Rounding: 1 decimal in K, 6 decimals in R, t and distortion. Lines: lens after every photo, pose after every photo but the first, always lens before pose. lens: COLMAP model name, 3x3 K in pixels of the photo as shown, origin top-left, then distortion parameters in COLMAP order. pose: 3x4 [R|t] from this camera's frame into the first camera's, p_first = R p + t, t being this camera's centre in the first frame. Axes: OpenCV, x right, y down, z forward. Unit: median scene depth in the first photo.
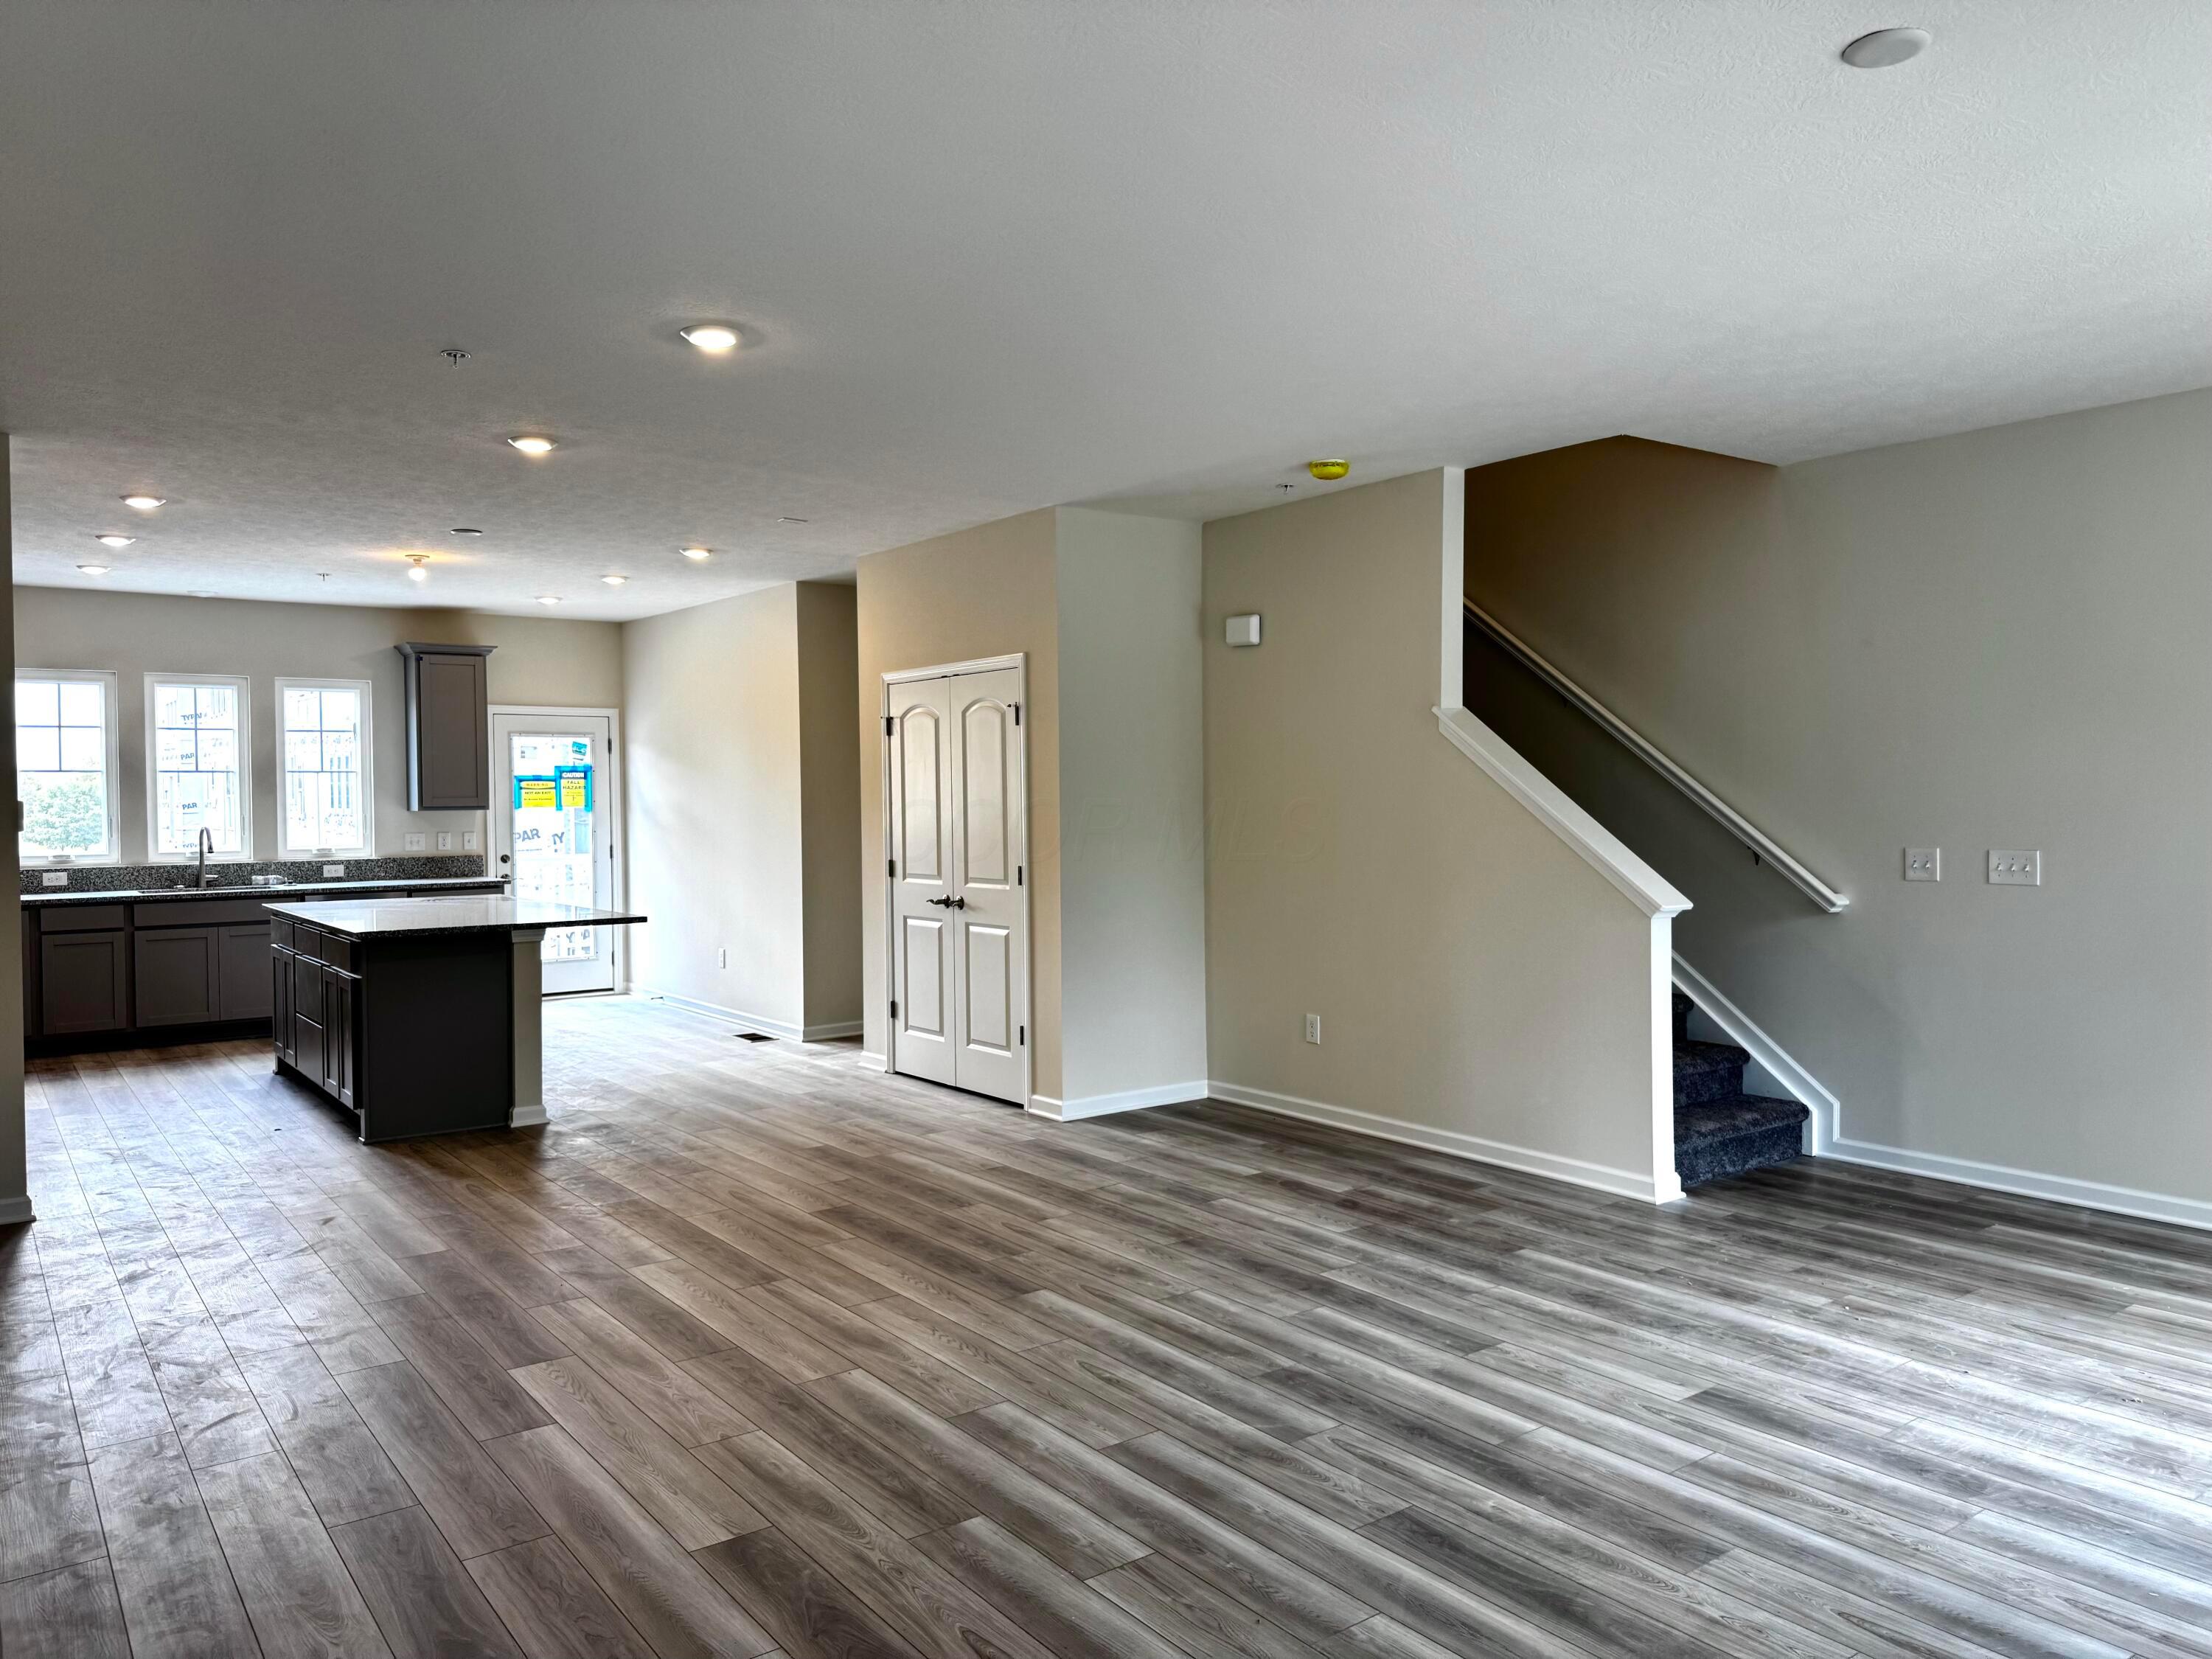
lens RADIAL K [[1574.1, 0, 1106.0], [0, 1574.1, 829.5], [0, 0, 1]] dist [0.040975, -0.082137]
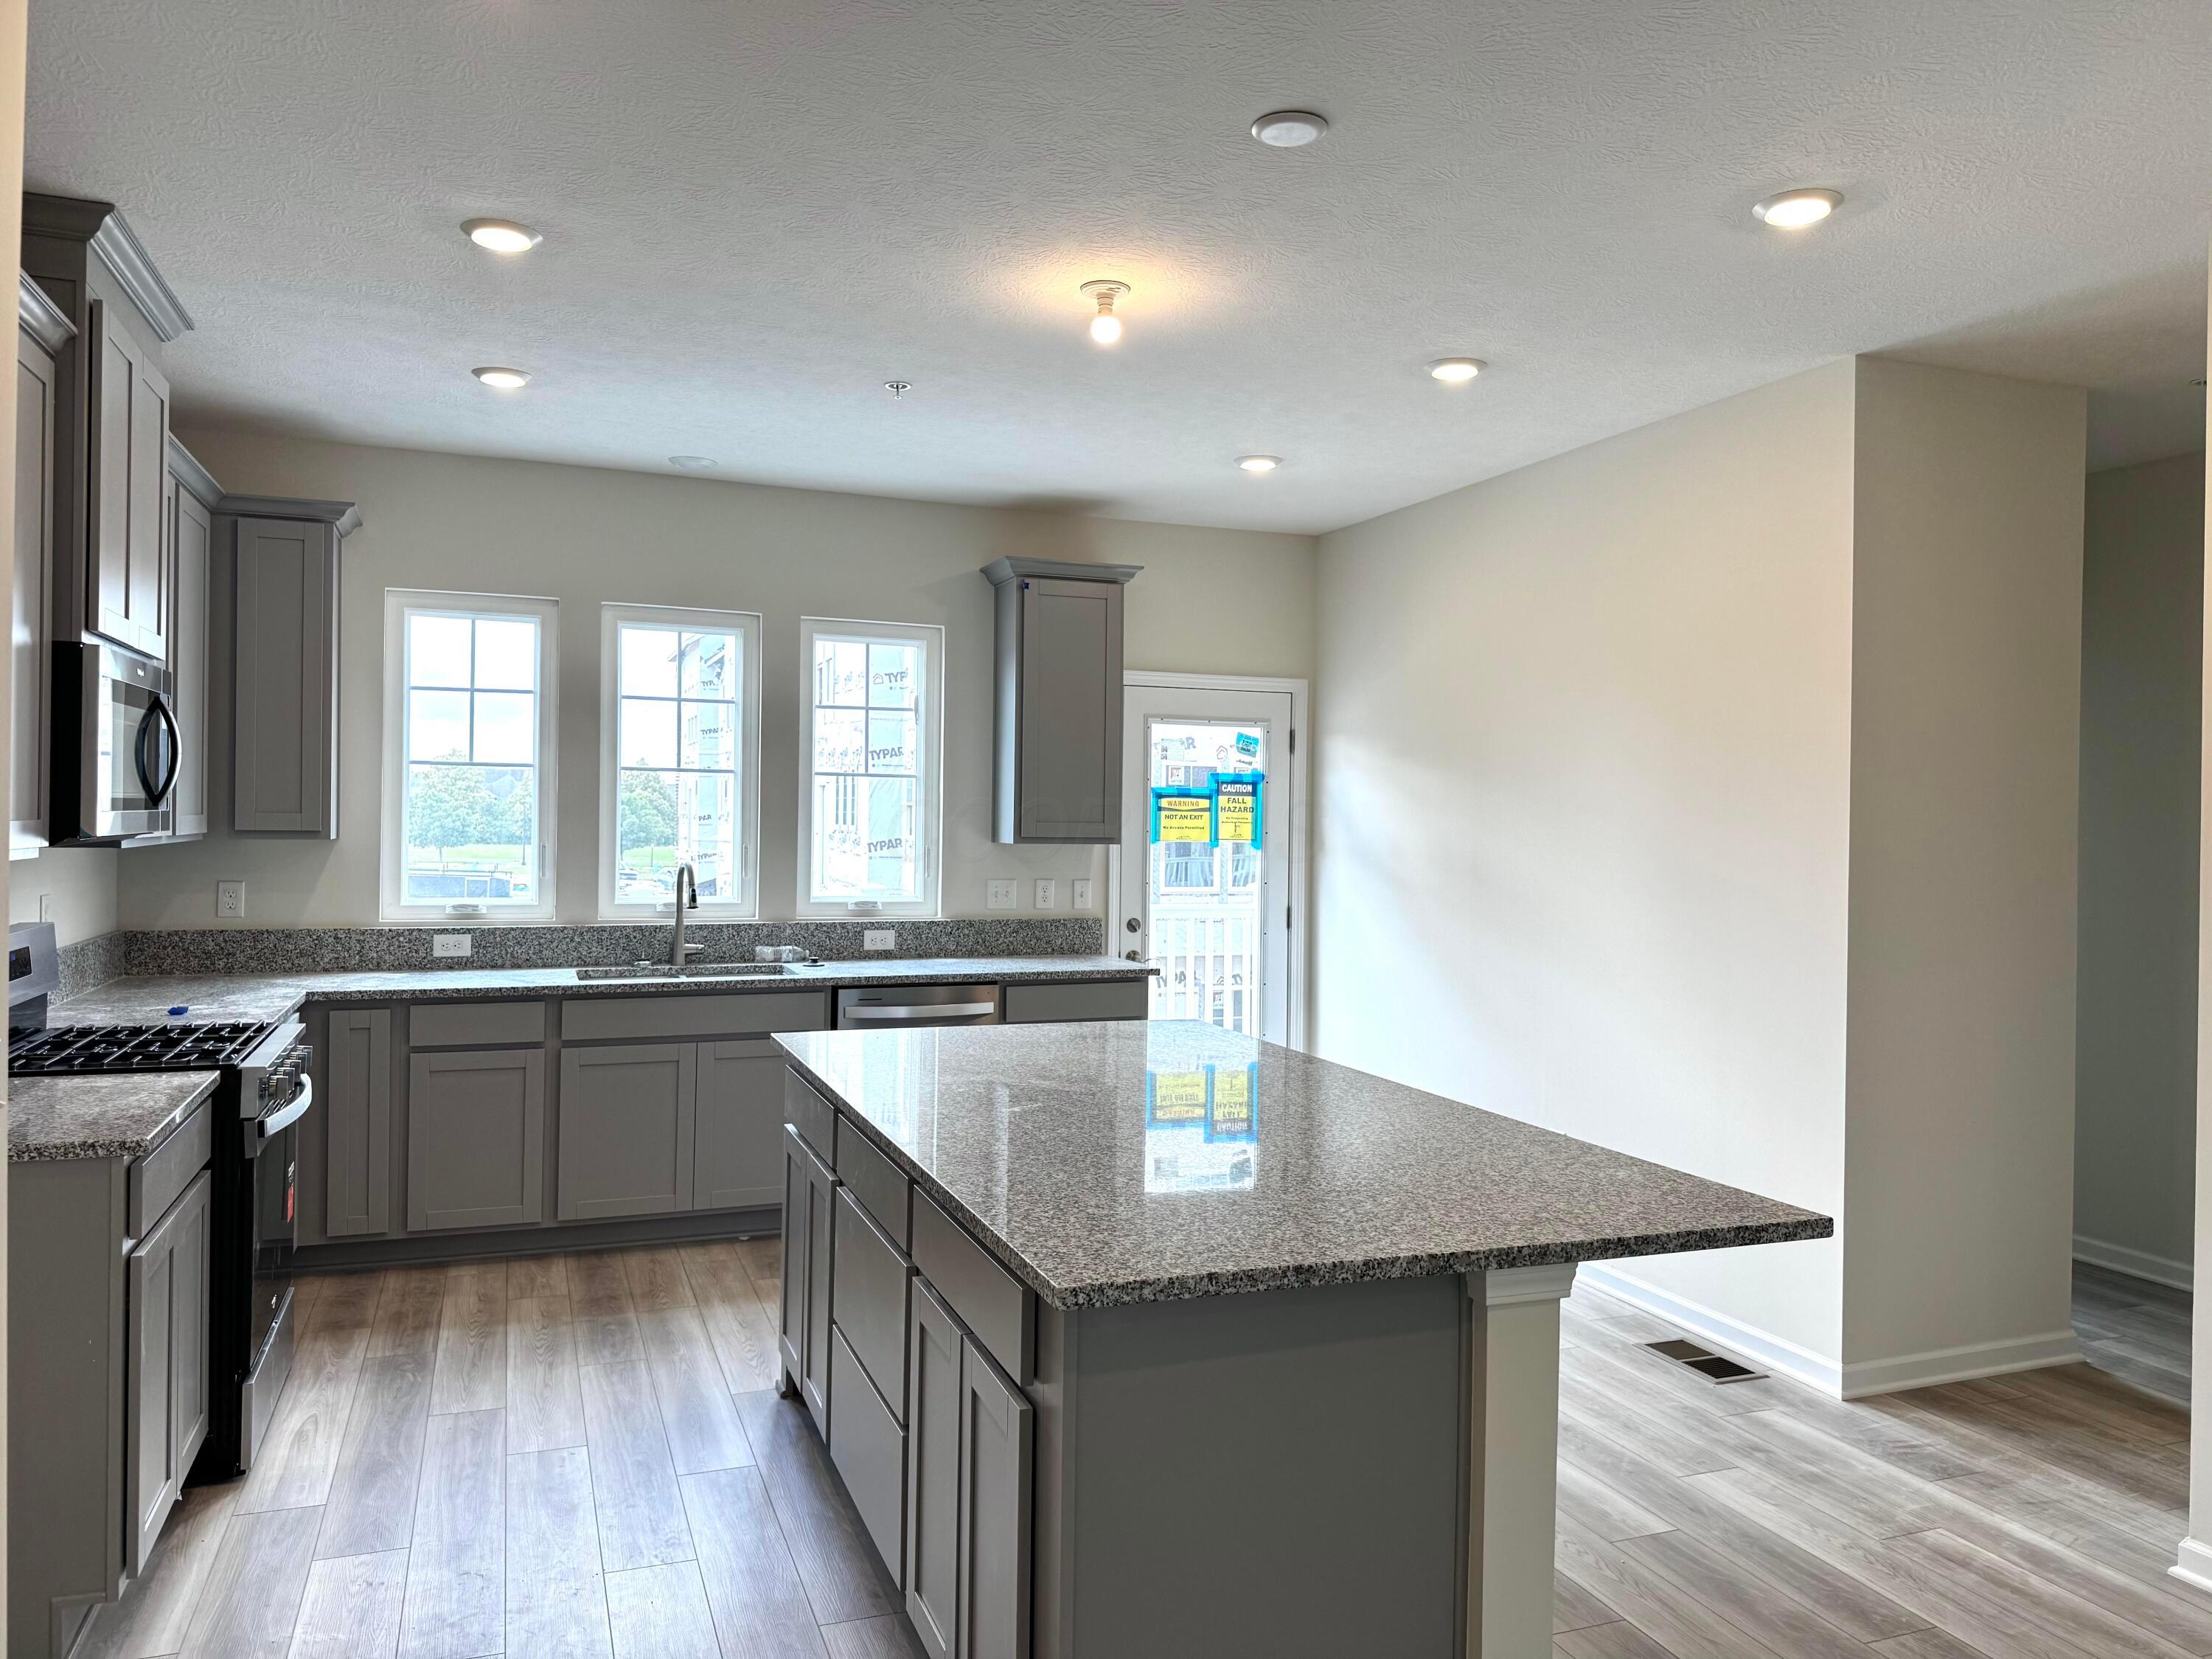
lens RADIAL K [[1574.1, 0, 1106.0], [0, 1574.1, 829.5], [0, 0, 1]] dist [0.040975, -0.082137]
pose [[0.960371, 0.023470, -0.277734, -0.238952], [-0.028138, 0.999522, -0.012832, -0.010506], [0.277300, 0.020138, 0.960572, 0.445923]]
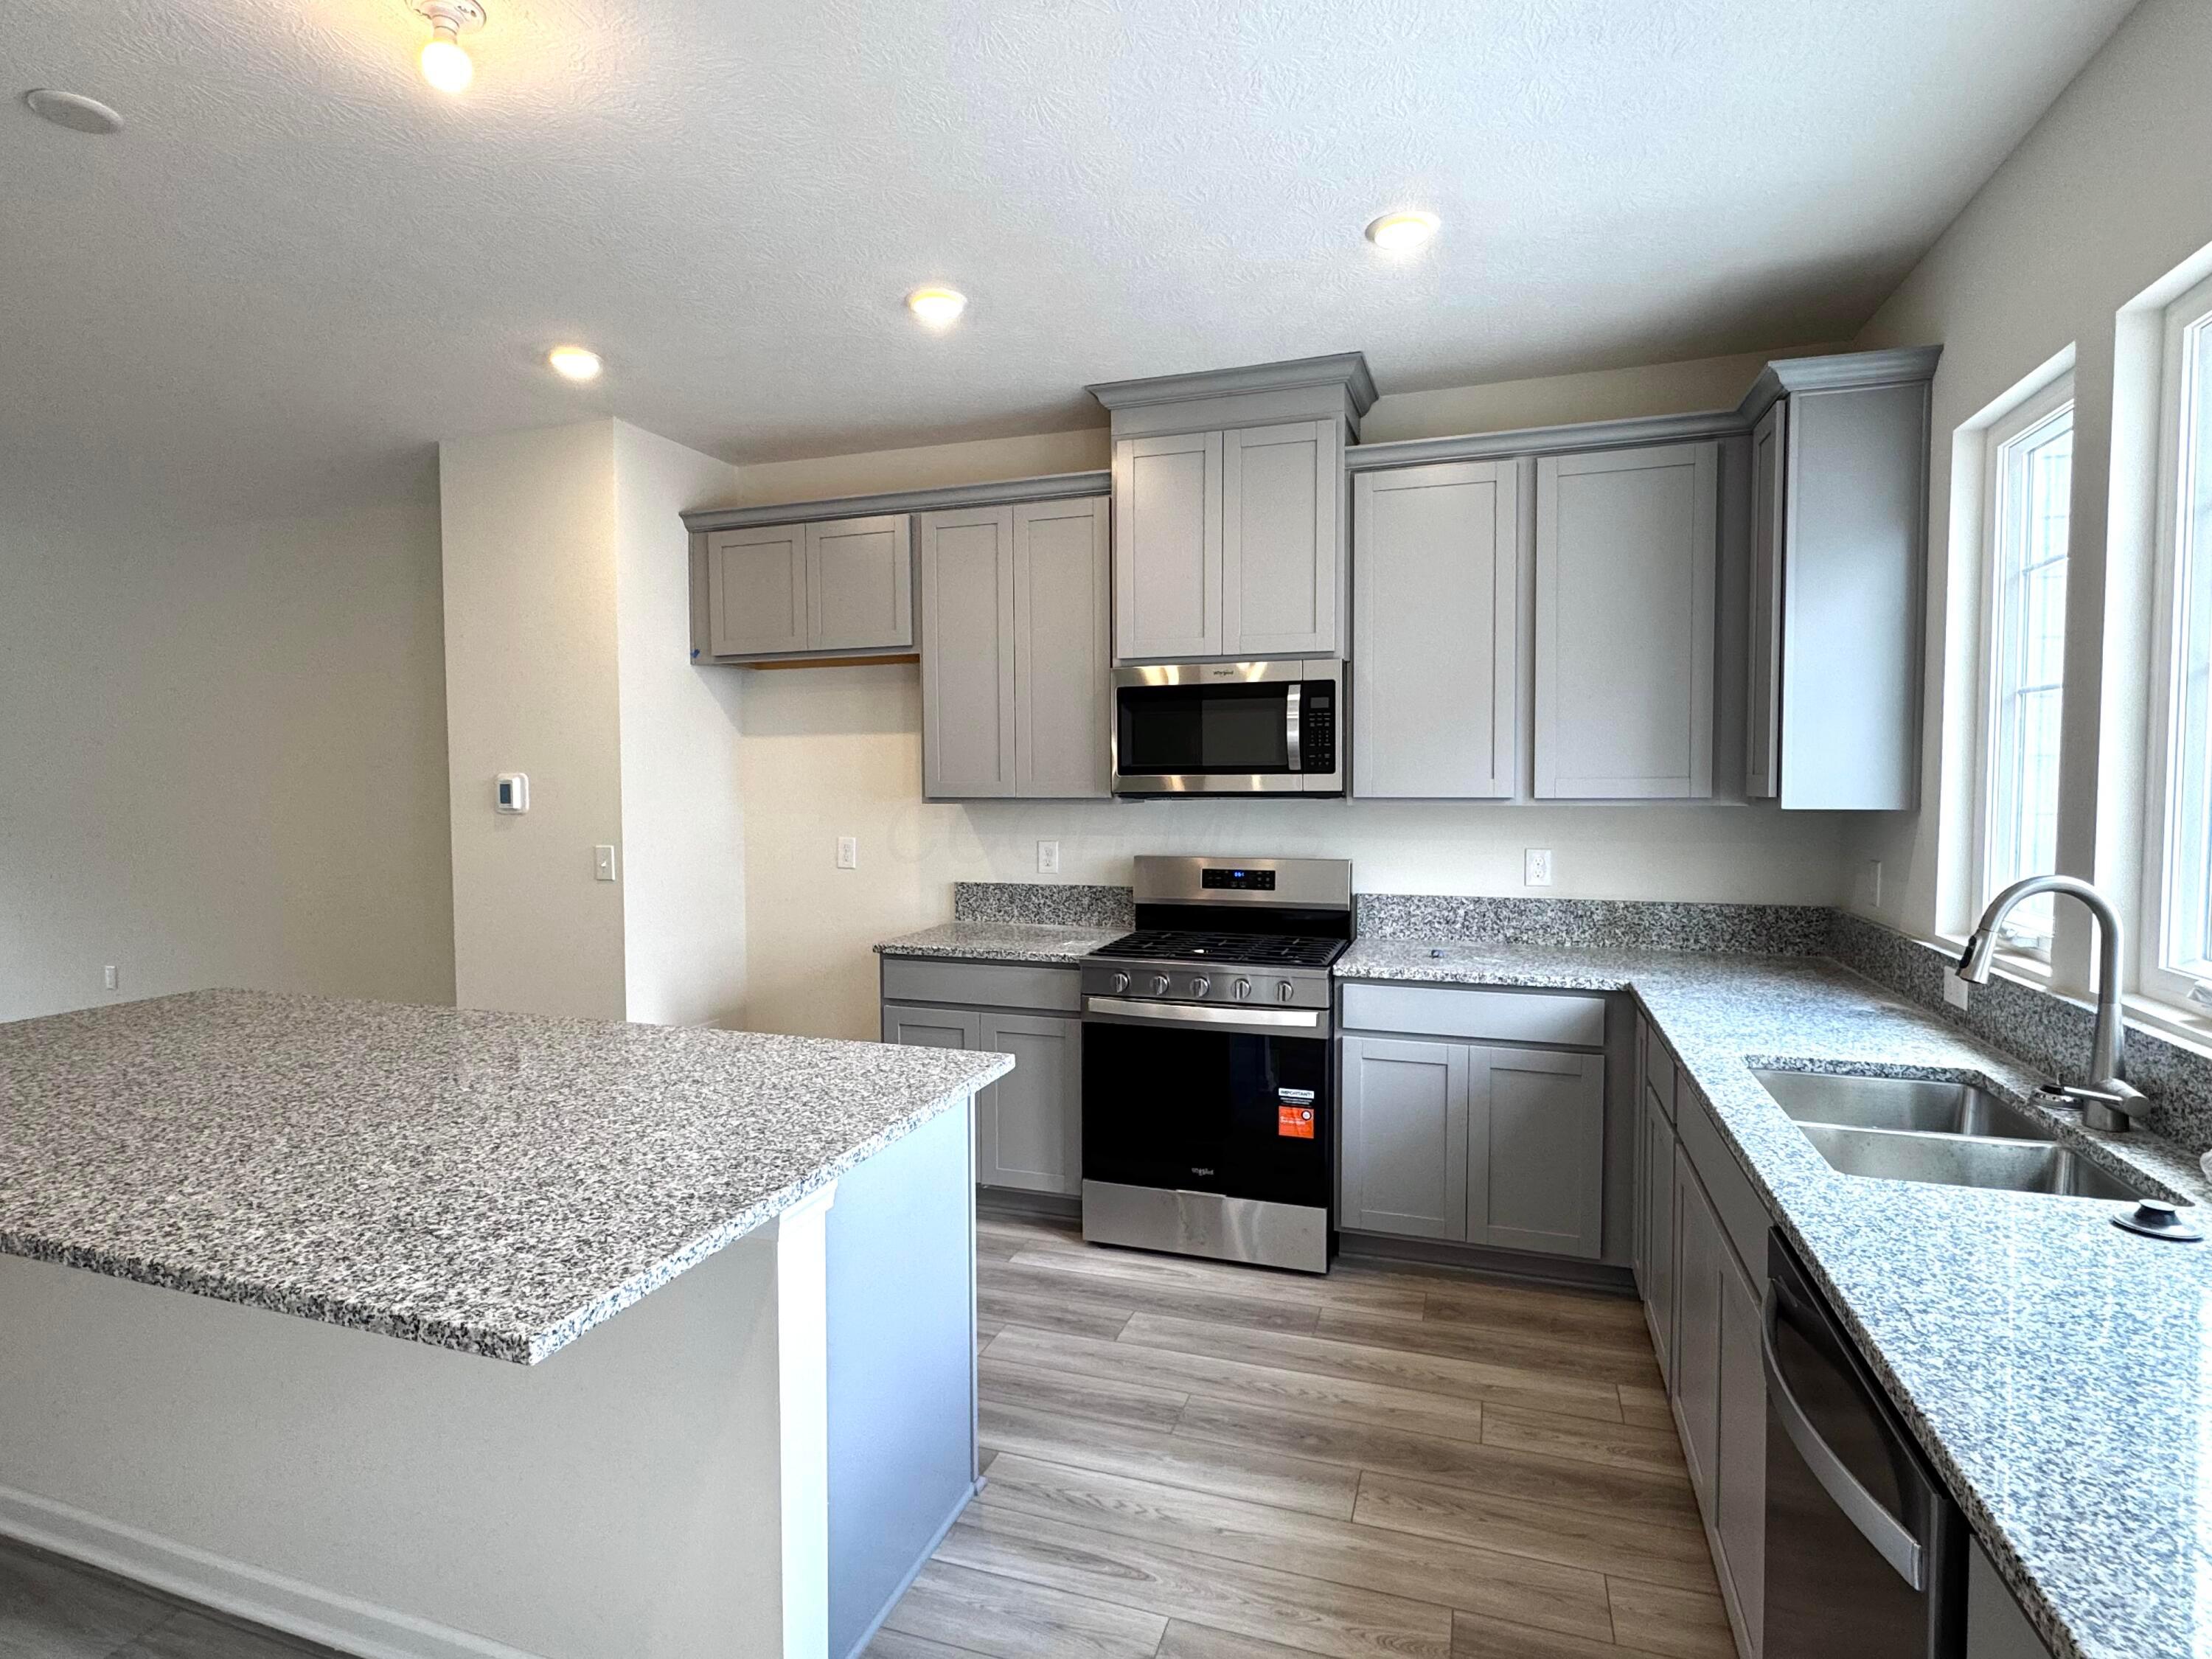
lens RADIAL K [[1134.7, 0, 1106.0], [0, 1134.7, 829.5], [0, 0, 1]] dist [-0.000028, 0.000019]
pose [[-0.827026, 0.042233, -0.560574, -0.323363], [0.001147, 0.997299, 0.073443, -0.024207], [0.562162, 0.060096, -0.824841, 1.016323]]
